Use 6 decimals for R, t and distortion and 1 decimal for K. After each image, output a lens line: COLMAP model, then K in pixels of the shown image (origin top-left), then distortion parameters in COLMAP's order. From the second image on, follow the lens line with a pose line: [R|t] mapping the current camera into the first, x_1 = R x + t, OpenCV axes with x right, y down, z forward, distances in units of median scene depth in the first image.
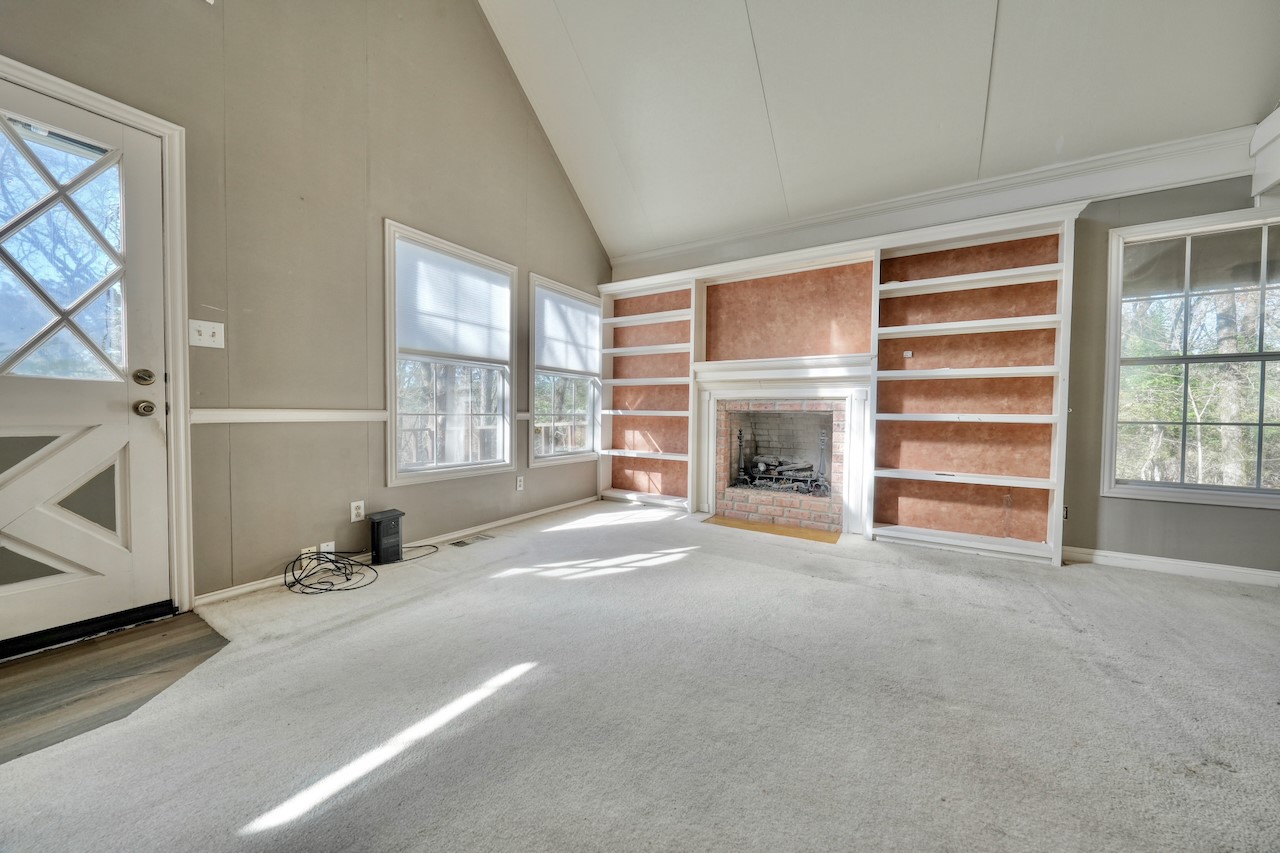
lens RADIAL K [[431.8, 0, 645.0], [0, 431.8, 424.6], [0, 0, 1]] dist [-0.006015, 0.000856]
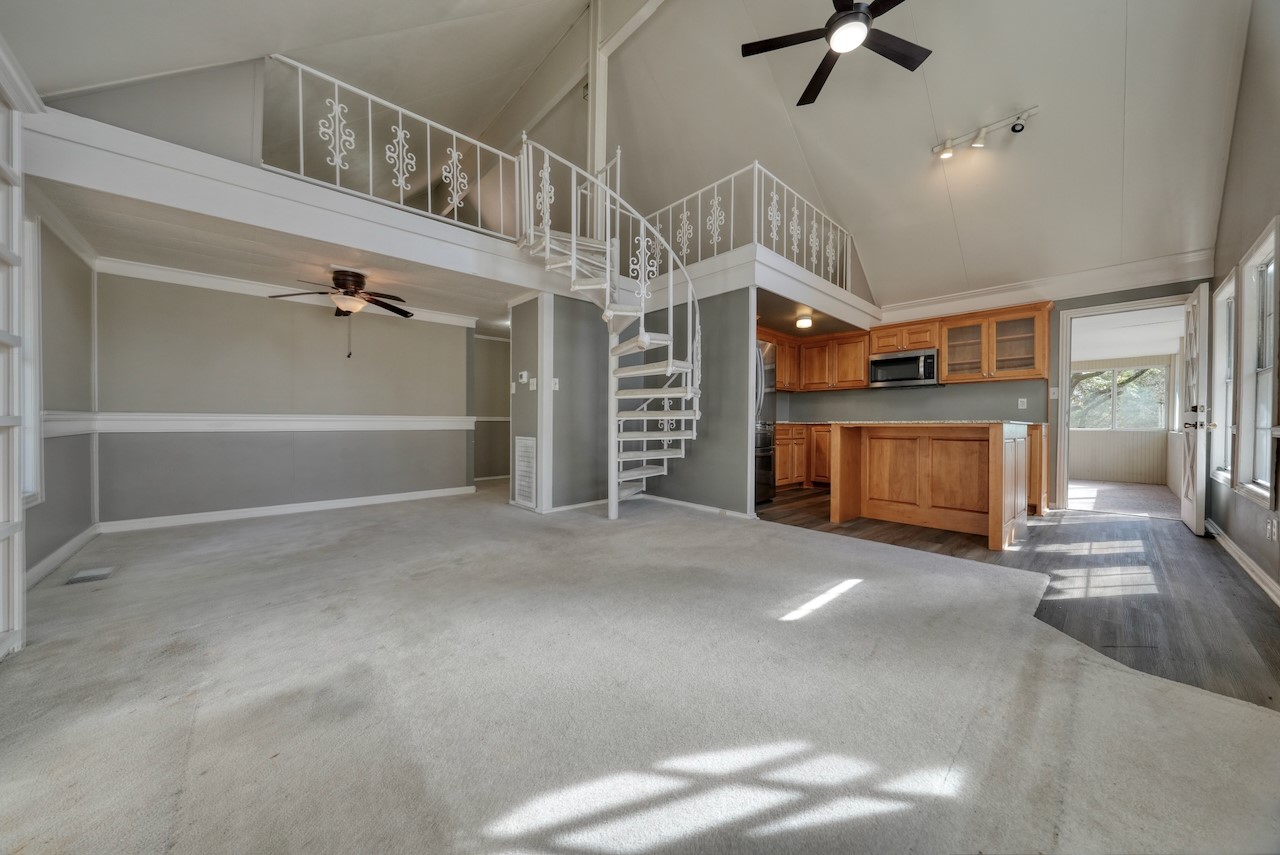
lens RADIAL K [[431.8, 0, 645.8], [0, 431.8, 423.4], [0, 0, 1]] dist [-0.006015, 0.000856]
pose [[-0.963498, -0.016635, 0.267198, -0.083147], [-0.008566, 0.999472, 0.031336, -0.028154], [-0.267579, 0.027904, -0.963132, 0.994830]]
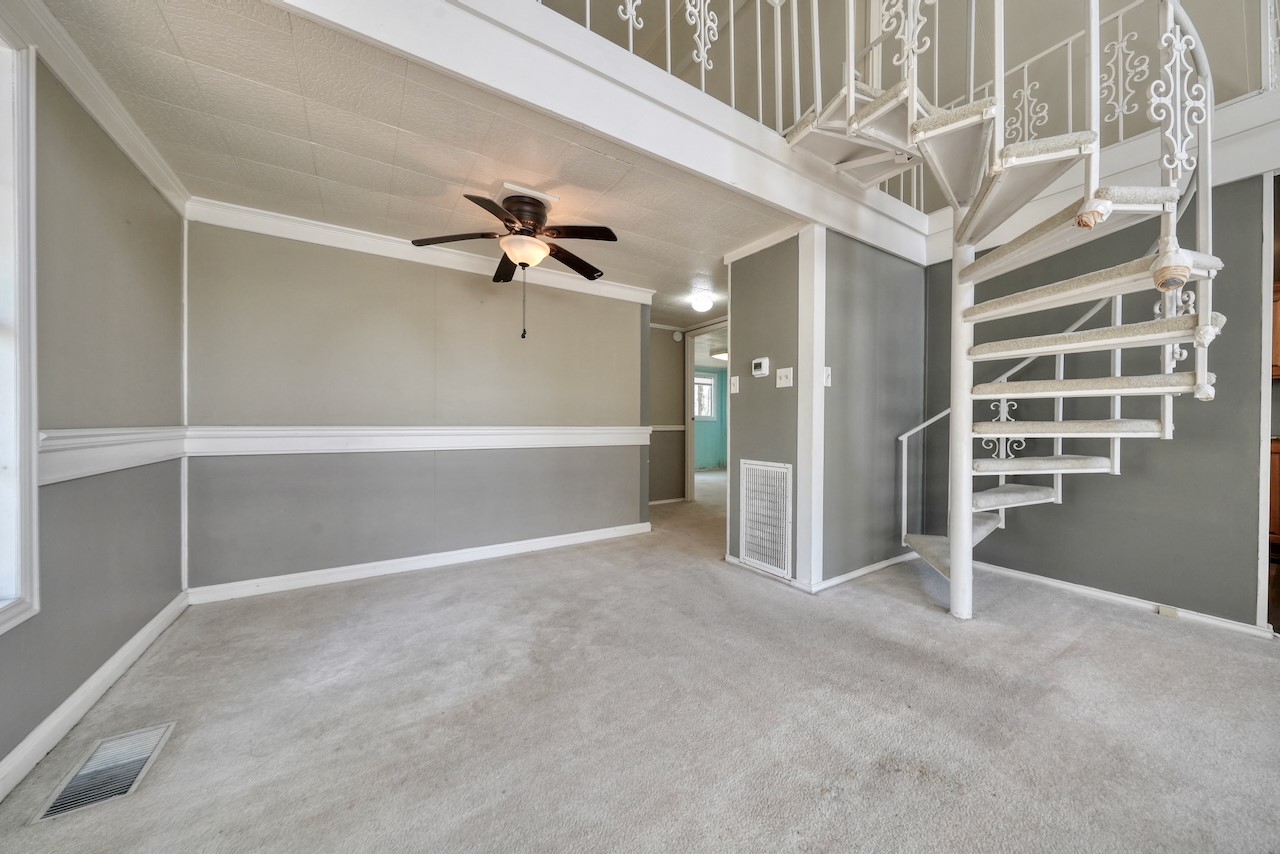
lens RADIAL K [[431.8, 0, 642.9], [0, 431.8, 426.2], [0, 0, 1]] dist [-0.006015, 0.000856]
pose [[-0.903422, -0.016999, 0.428416, 0.445444], [-0.004138, 0.999513, 0.030933, -0.035097], [-0.428734, 0.026173, -0.903052, 0.695492]]
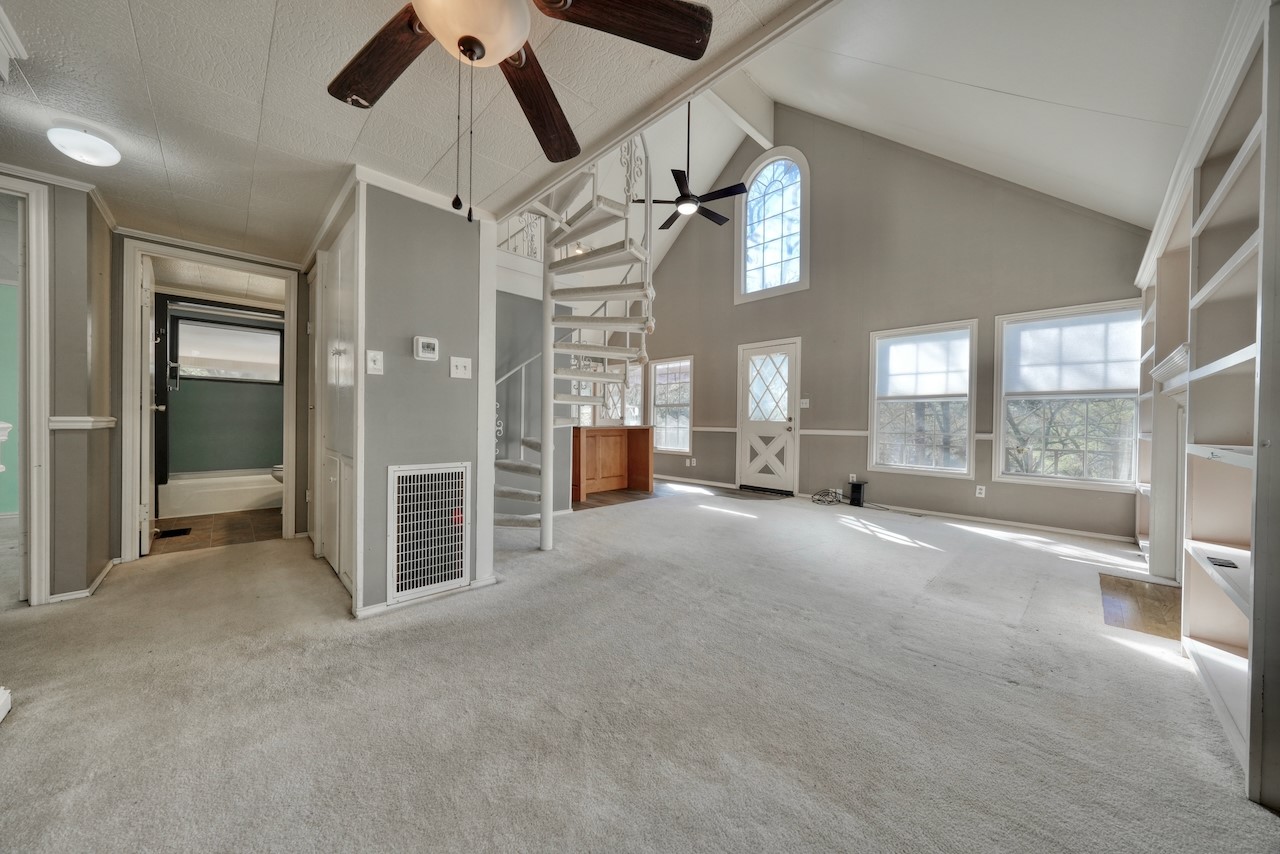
lens RADIAL K [[431.8, 0, 640.2], [0, 431.8, 426.8], [0, 0, 1]] dist [-0.006015, 0.000856]
pose [[-0.247156, -0.000424, -0.968976, 1.131936], [-0.038731, 0.999205, 0.009442, -0.021587], [0.968201, 0.039863, -0.246976, 0.358510]]
